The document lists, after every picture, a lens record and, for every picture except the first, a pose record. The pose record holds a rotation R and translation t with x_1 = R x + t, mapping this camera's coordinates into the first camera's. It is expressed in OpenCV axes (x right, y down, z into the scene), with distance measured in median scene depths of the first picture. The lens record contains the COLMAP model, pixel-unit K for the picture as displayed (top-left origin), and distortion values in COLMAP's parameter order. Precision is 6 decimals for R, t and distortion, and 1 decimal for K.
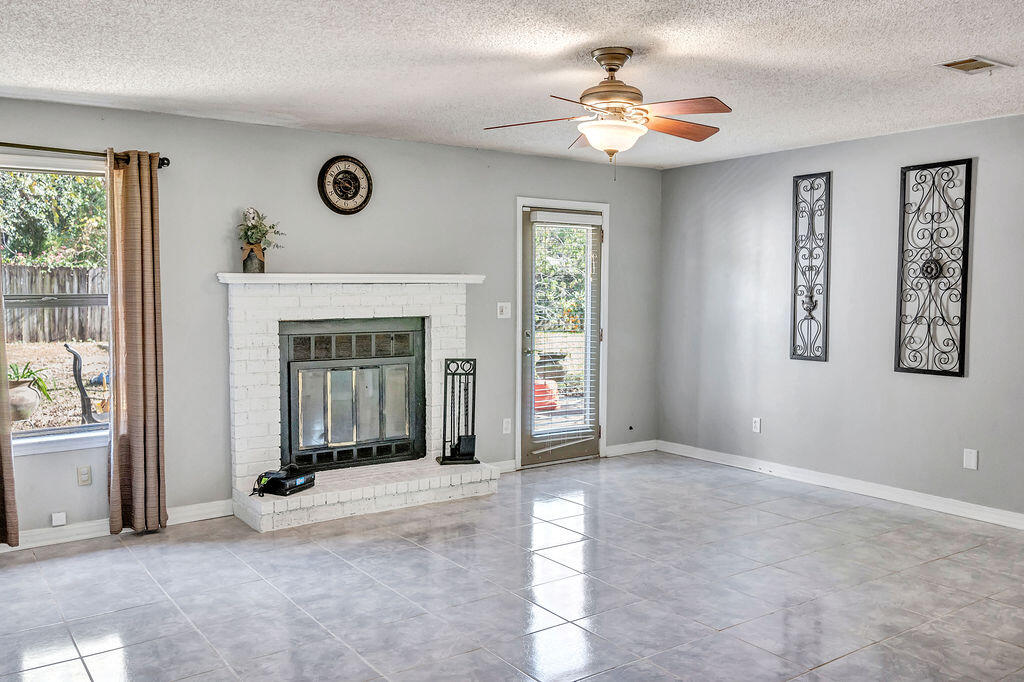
lens RADIAL K [[856.4, 0, 512.0], [0, 856.4, 341.0], [0, 0, 1]] dist [0.002689, 0.008014]
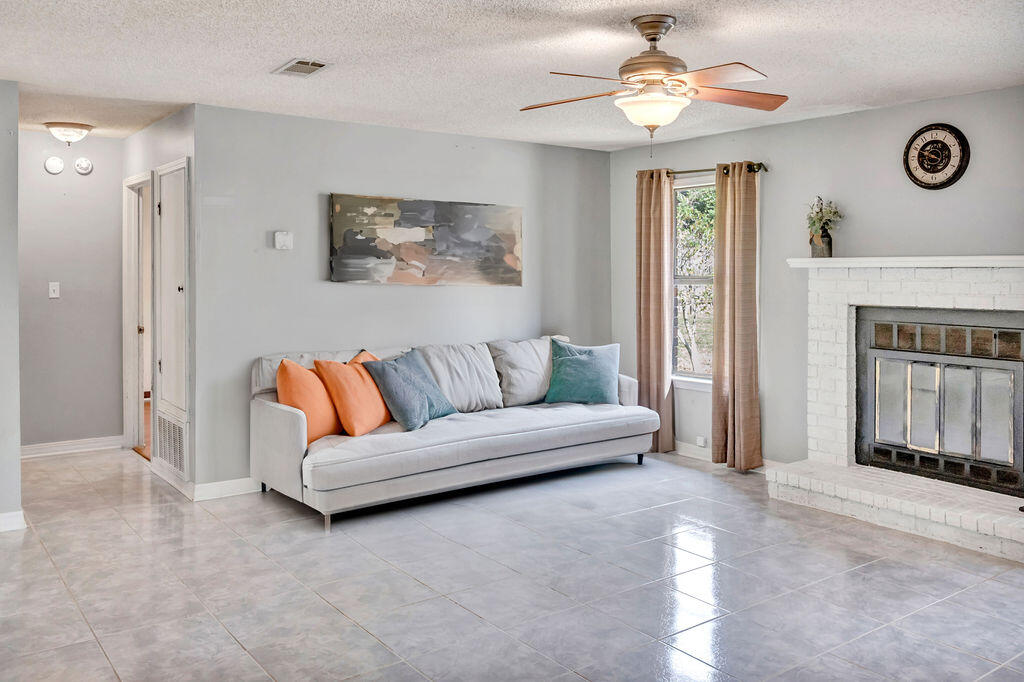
lens RADIAL K [[854.3, 0, 508.8], [0, 854.3, 271.7], [0, 0, 1]] dist [0.001258, 0.000360]
pose [[0.013609, 0.007105, -0.999882, 0.656919], [-0.063876, 0.997938, 0.006221, -0.039204], [0.997865, 0.063784, 0.014035, 0.534704]]
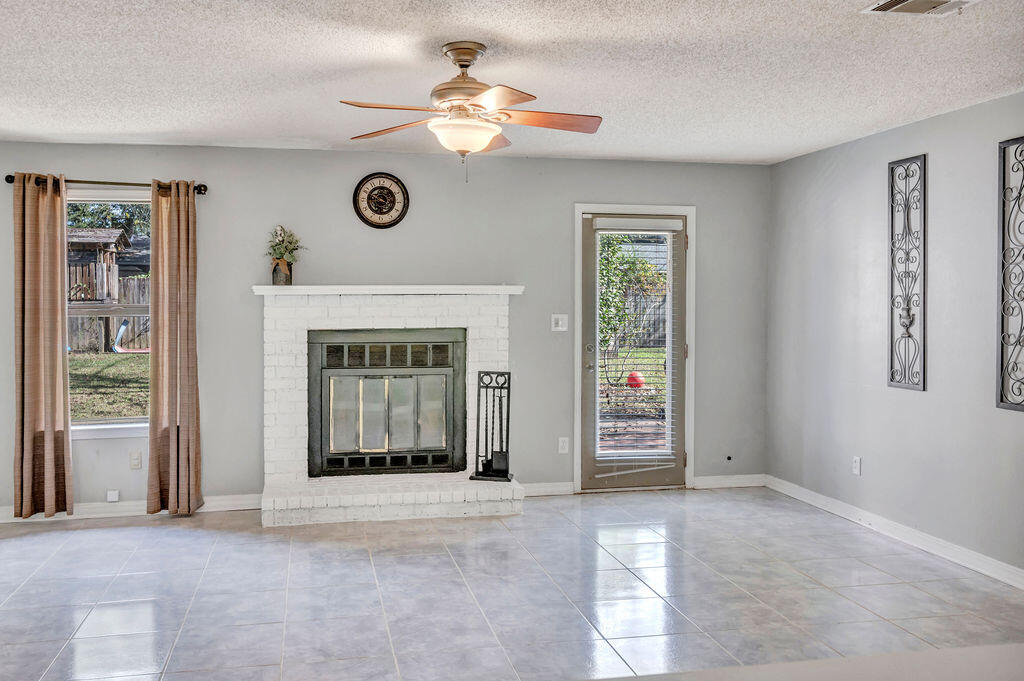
lens RADIAL K [[856.3, 0, 469.8], [0, 856.3, 311.7], [0, 0, 1]] dist [0.000106, 0.001989]
pose [[0.908555, 0.004956, -0.417736, 0.325800], [-0.025437, 0.998731, -0.043477, -0.004429], [0.416990, 0.050127, 0.907528, 0.103721]]
